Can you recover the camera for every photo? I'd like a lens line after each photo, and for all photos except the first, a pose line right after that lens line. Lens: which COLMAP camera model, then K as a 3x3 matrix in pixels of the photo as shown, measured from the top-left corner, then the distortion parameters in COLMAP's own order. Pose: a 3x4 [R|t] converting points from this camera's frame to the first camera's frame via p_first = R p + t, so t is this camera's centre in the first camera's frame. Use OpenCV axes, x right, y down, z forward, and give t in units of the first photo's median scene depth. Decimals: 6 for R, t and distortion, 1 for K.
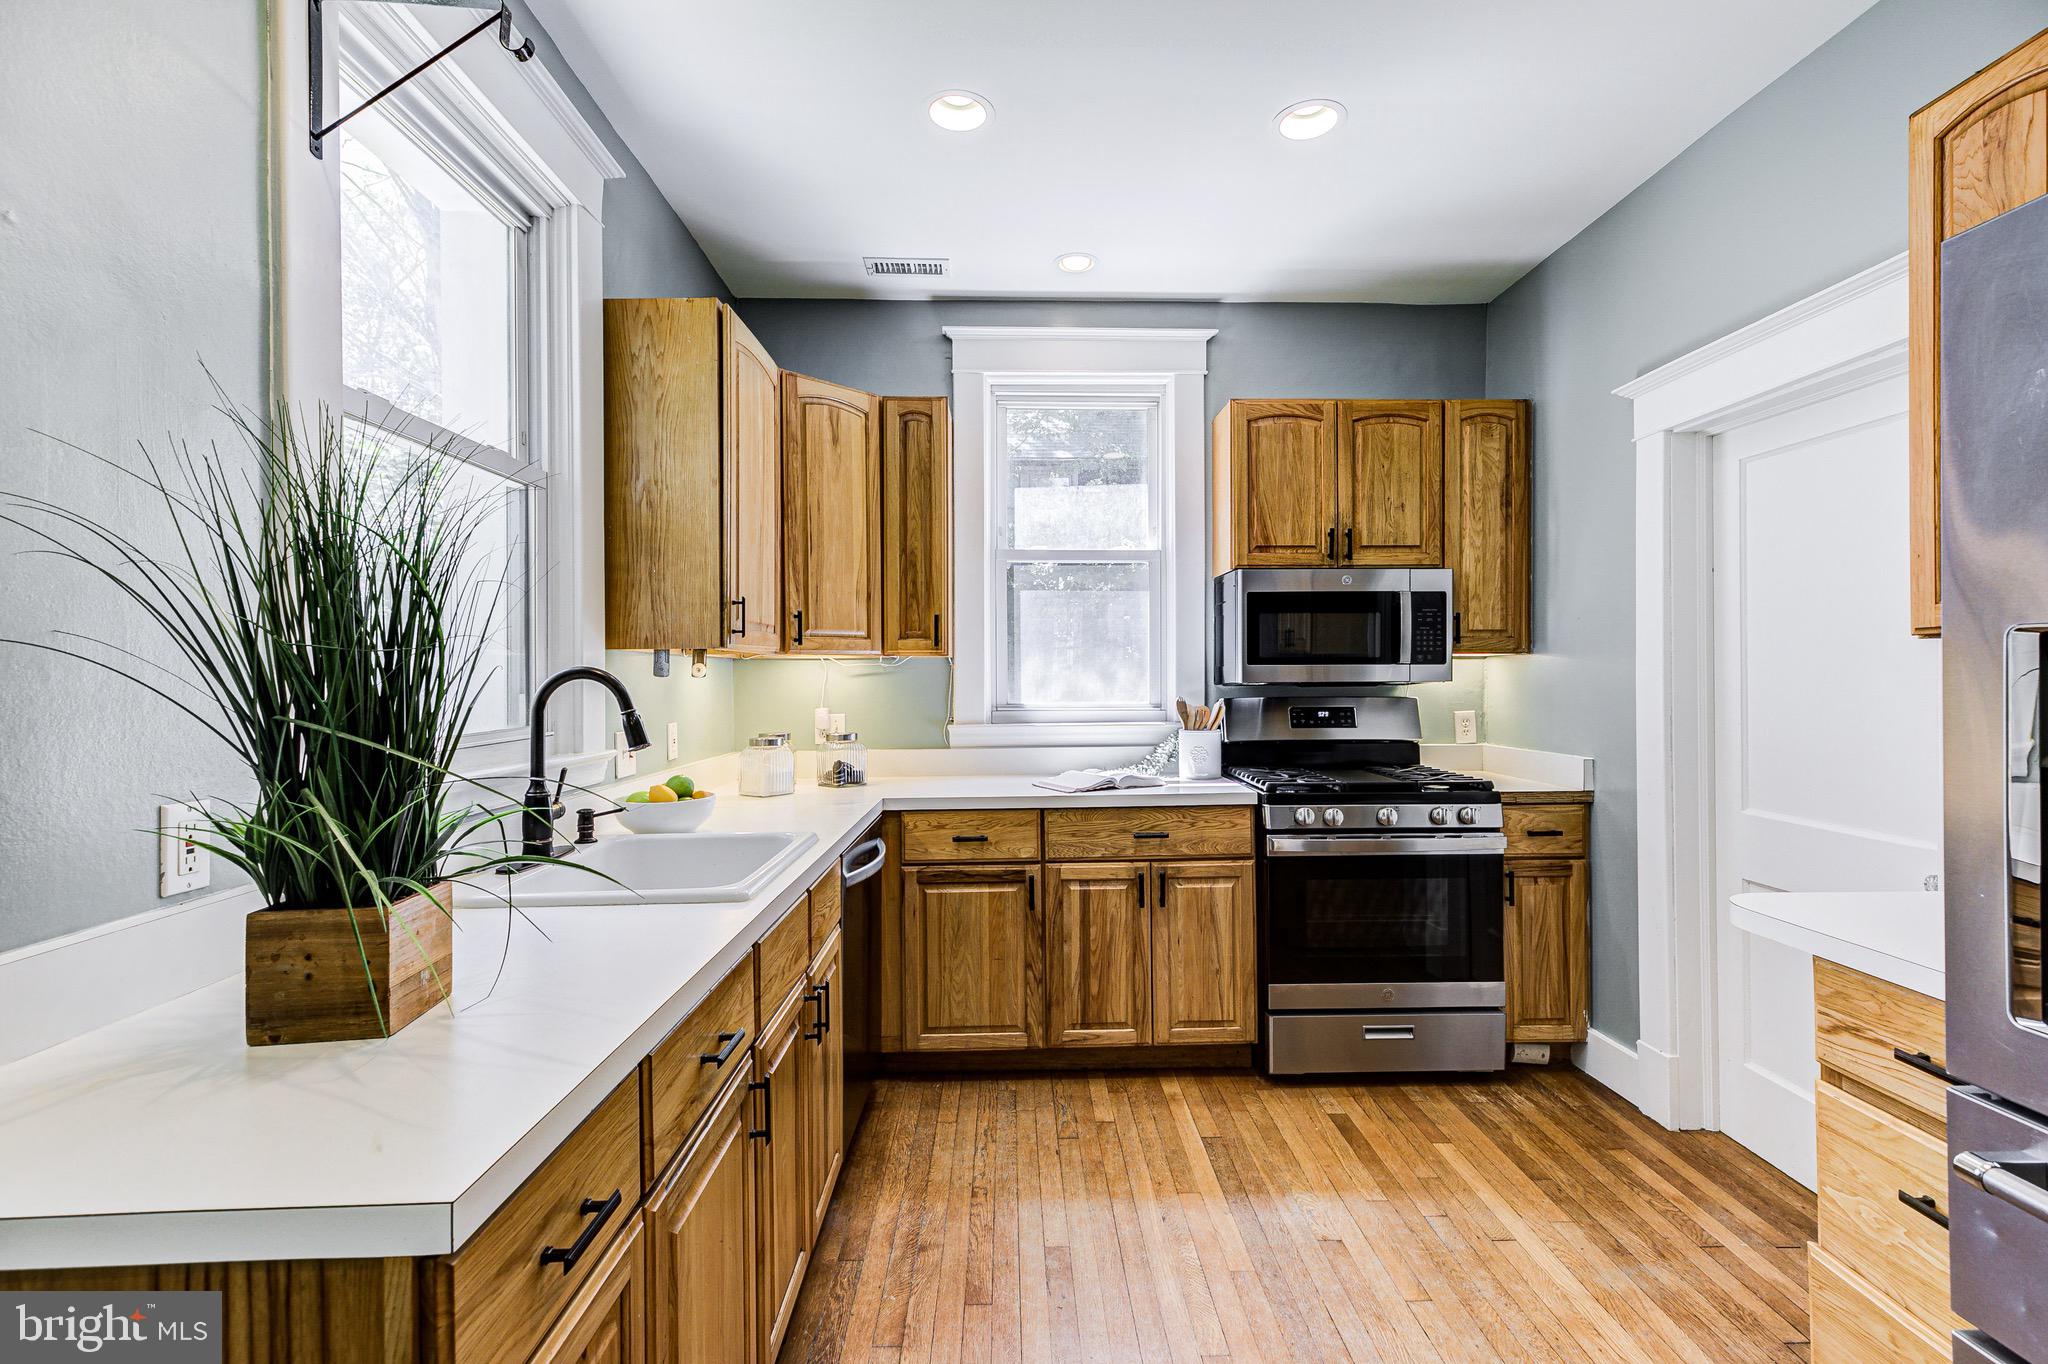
lens RADIAL K [[928.0, 0, 1029.2], [0, 928.0, 676.2], [0, 0, 1]] dist [0.007553, 0.000074]
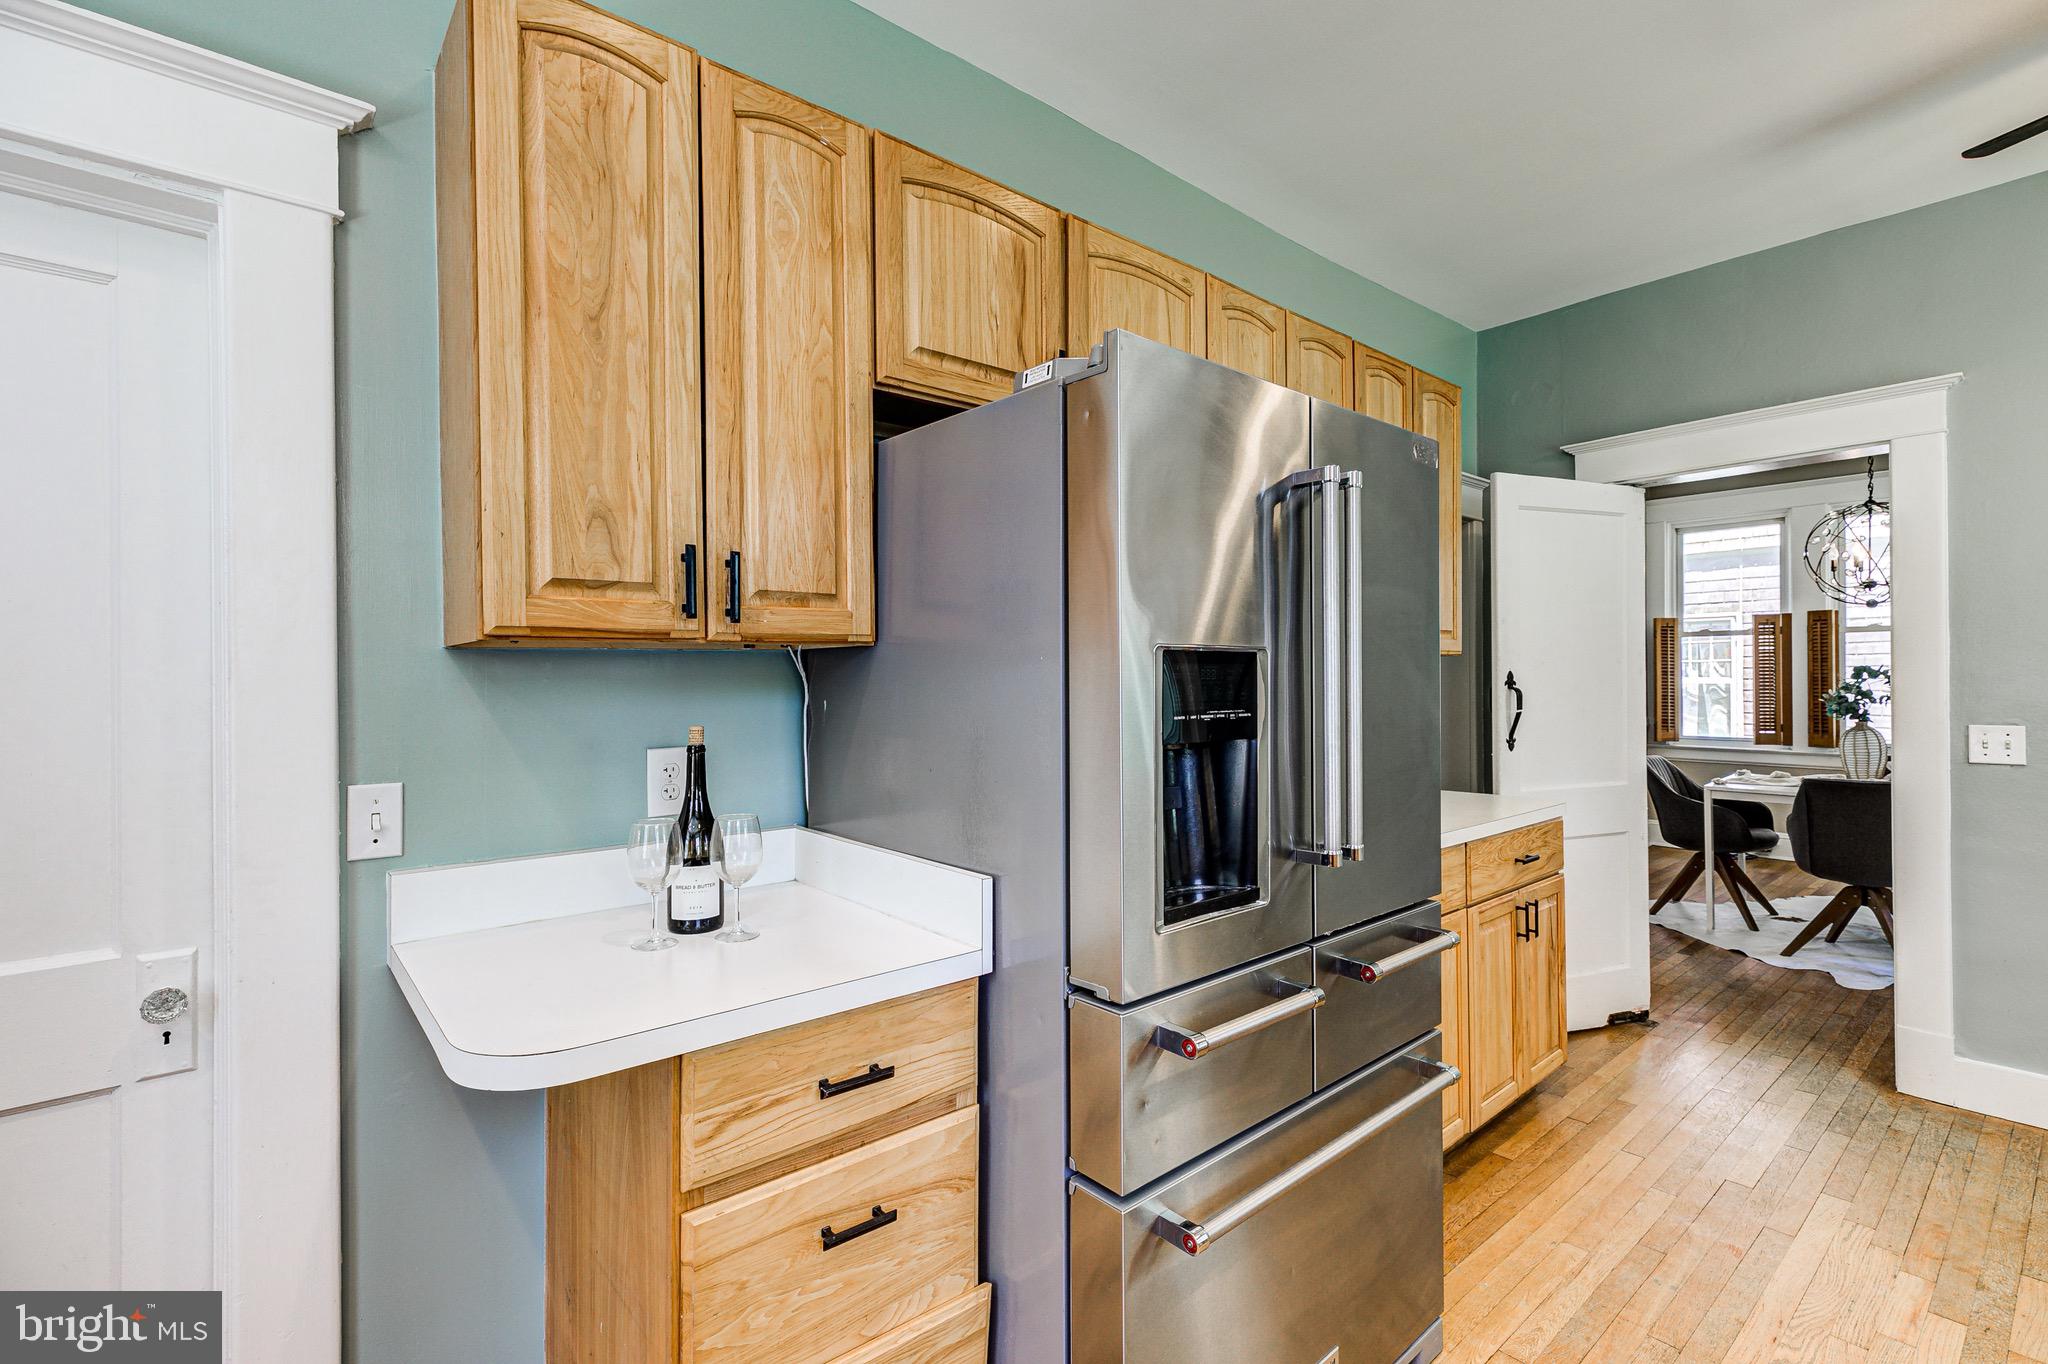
lens RADIAL K [[928.0, 0, 1029.2], [0, 928.0, 676.2], [0, 0, 1]] dist [0.007553, 0.000074]
pose [[-0.633135, 0.008861, 0.773991, 0.036866], [0.009614, 0.999947, -0.003584, -0.001133], [-0.773982, 0.005173, -0.633187, 0.619046]]
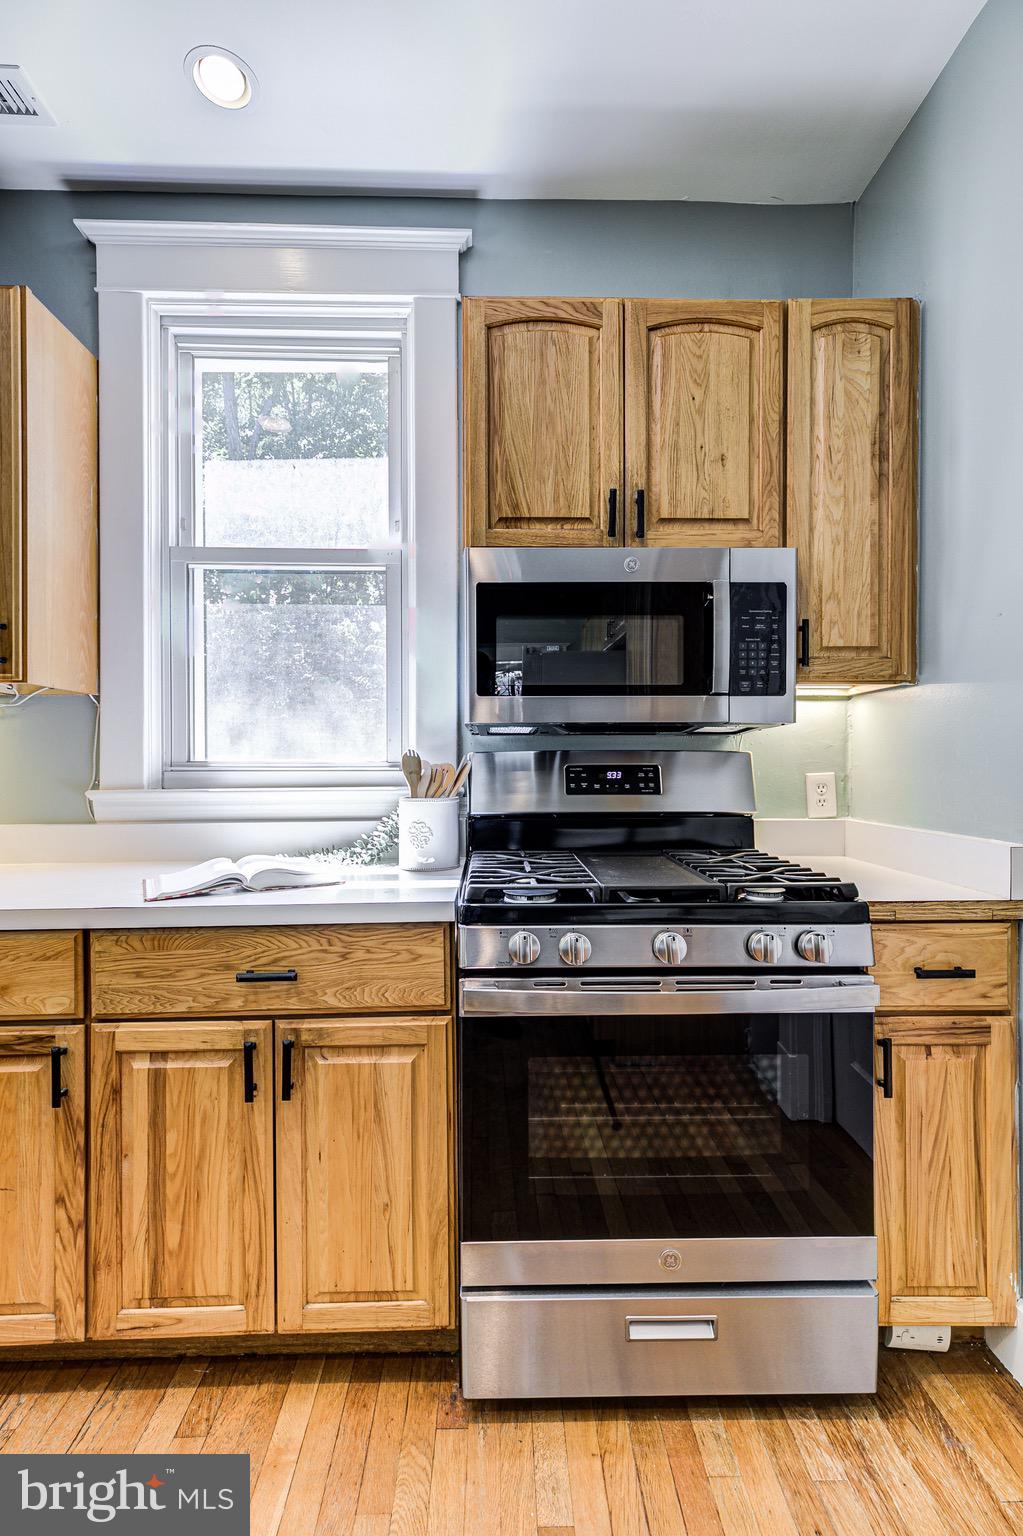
lens RADIAL K [[703.2, 0, 511.5], [0, 703.2, 762.7], [0, 0, 1]] dist [0.008247, 0.001591]
pose [[0.999991, 0.002318, -0.003507, 0.282474], [-0.002311, 0.999996, 0.001830, 0.035908], [0.003511, -0.001822, 0.999992, 0.554252]]
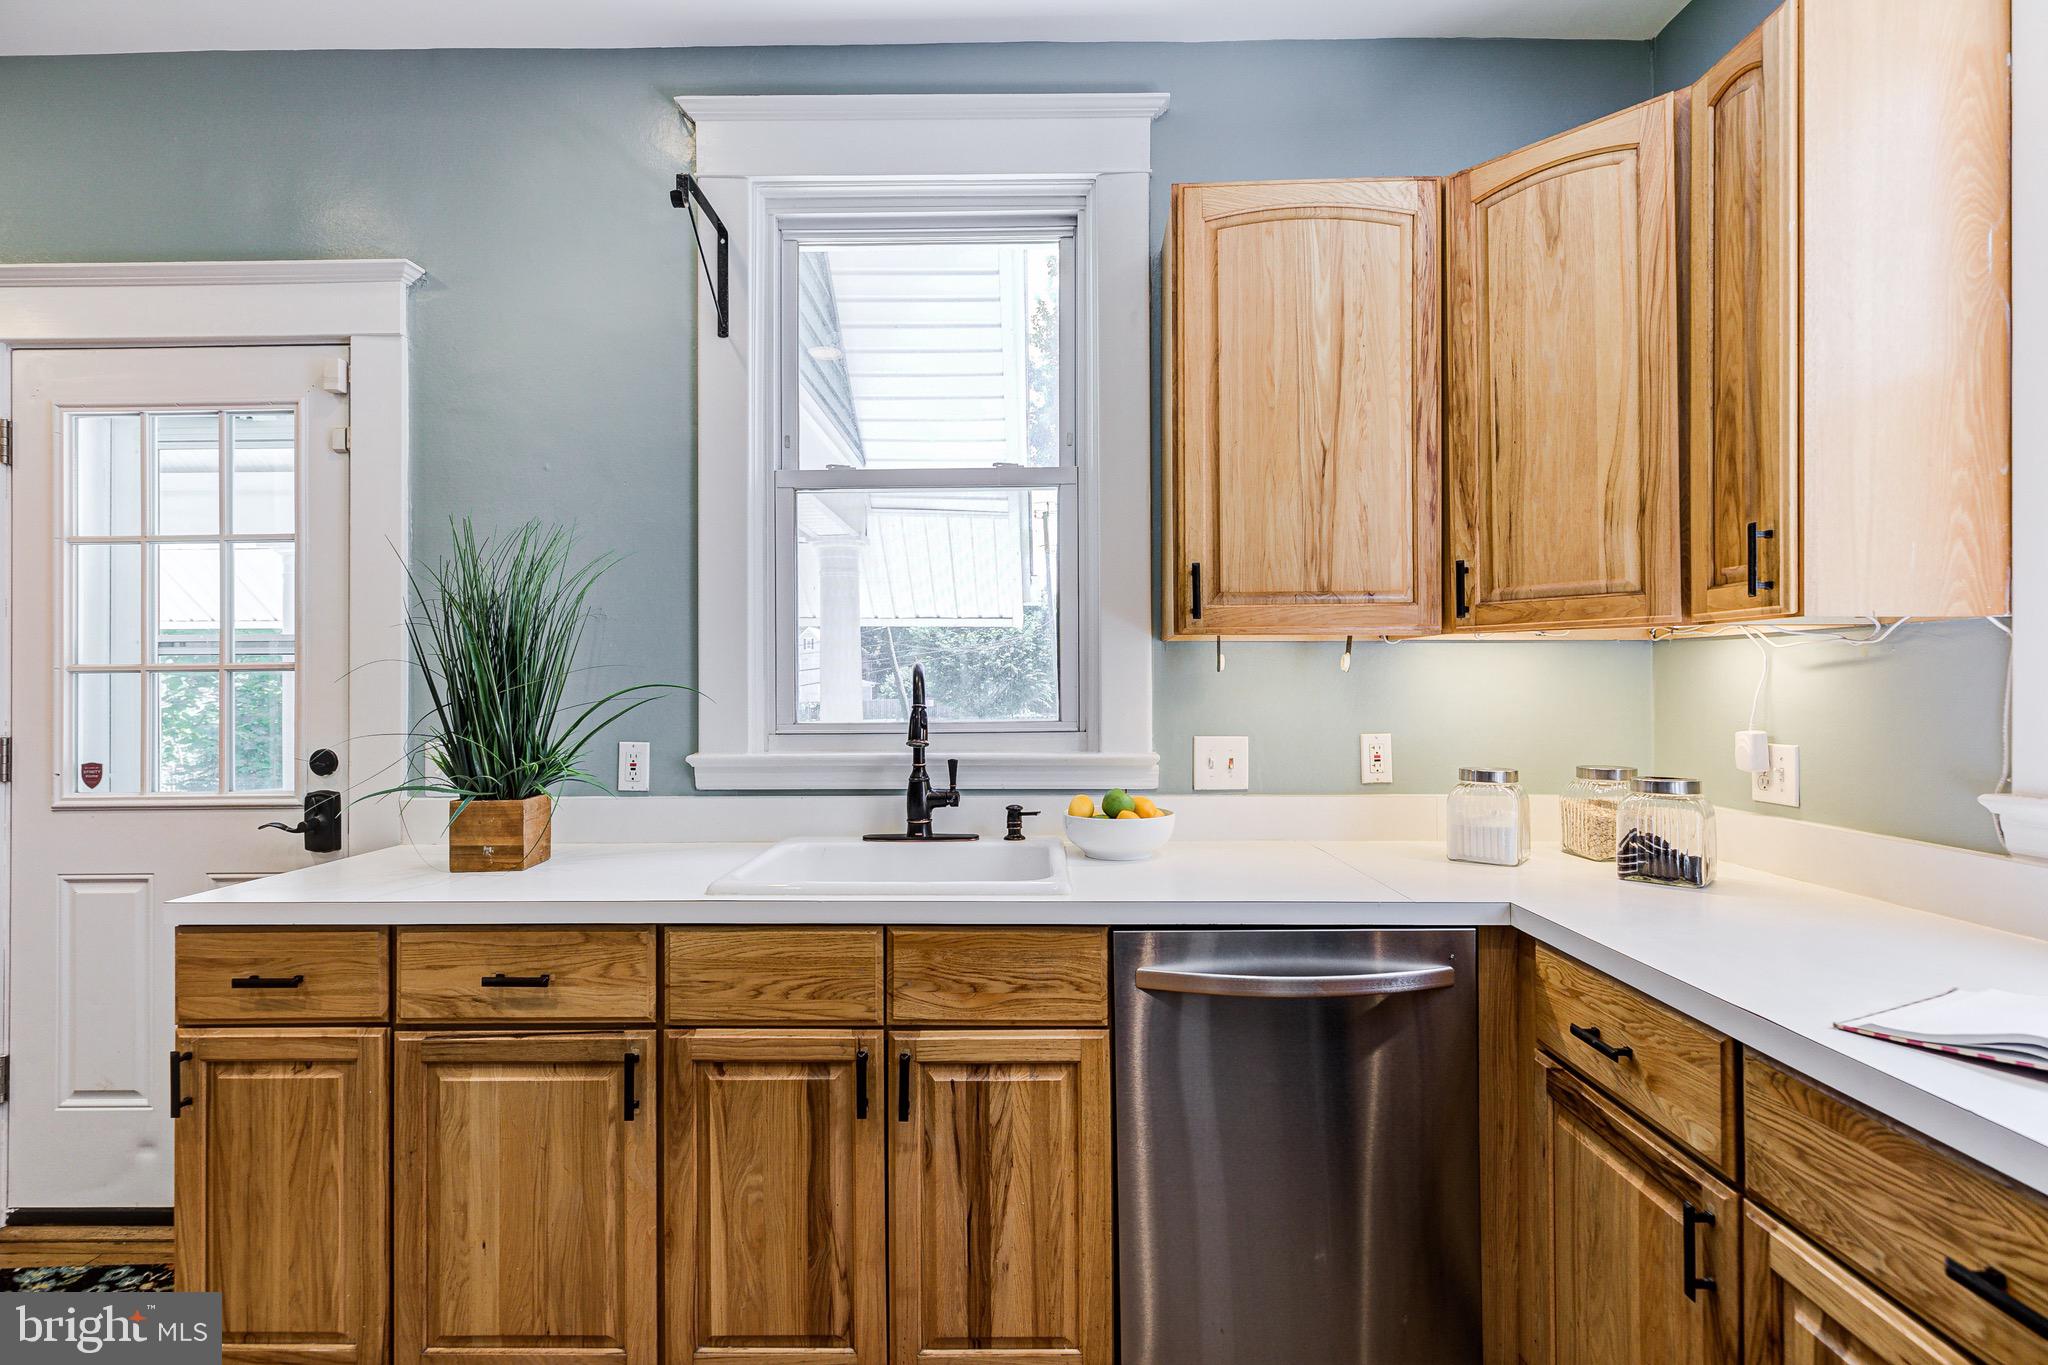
lens RADIAL K [[974.3, 0, 1032.6], [0, 974.3, 677.7], [0, 0, 1]] dist [0.001227, 0.001769]
pose [[-0.035915, 0.001525, -0.999354, 0.394430], [0.004246, 0.999990, 0.001373, 0.003411], [0.999346, -0.004194, -0.035921, 0.742228]]
